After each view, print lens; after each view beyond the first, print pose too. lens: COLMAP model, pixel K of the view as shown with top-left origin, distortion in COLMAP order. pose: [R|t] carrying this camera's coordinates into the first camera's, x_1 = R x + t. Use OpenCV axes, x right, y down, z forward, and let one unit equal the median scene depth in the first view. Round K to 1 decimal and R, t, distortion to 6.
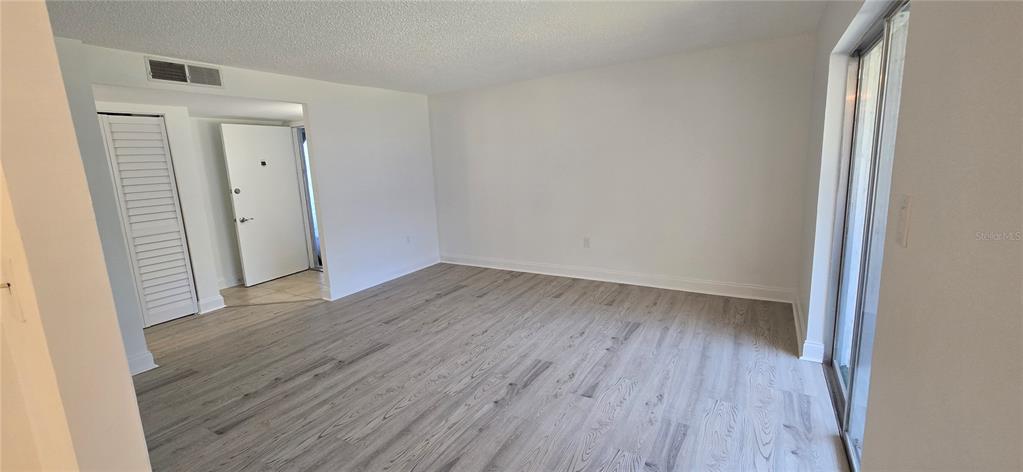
lens RADIAL K [[415.3, 0, 503.6], [0, 415.3, 233.2], [0, 0, 1]] dist [-0.002779, 0.000100]
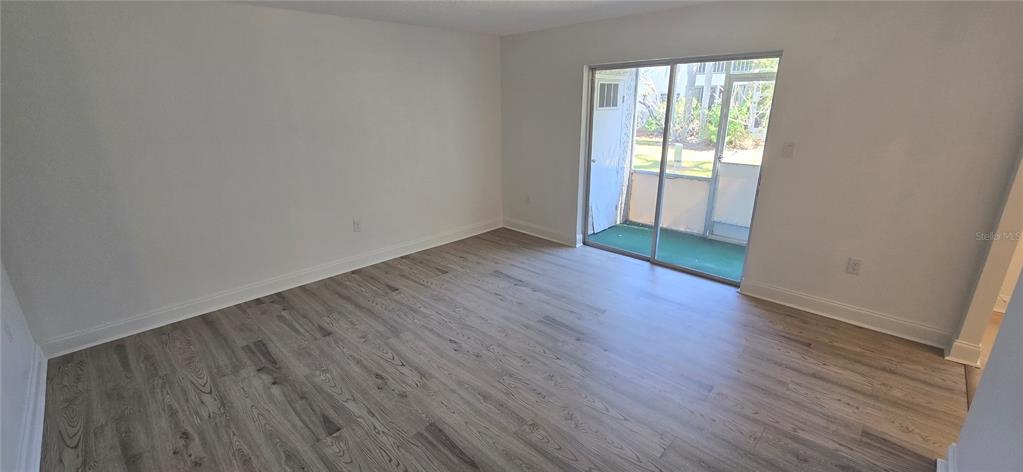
lens RADIAL K [[415.3, 0, 506.1], [0, 415.3, 236.0], [0, 0, 1]] dist [-0.002779, 0.000100]
pose [[0.239953, -0.260300, 0.935236, -0.655027], [0.172185, 0.959519, 0.222881, -0.119100], [-0.955393, 0.107553, 0.275059, 0.562039]]
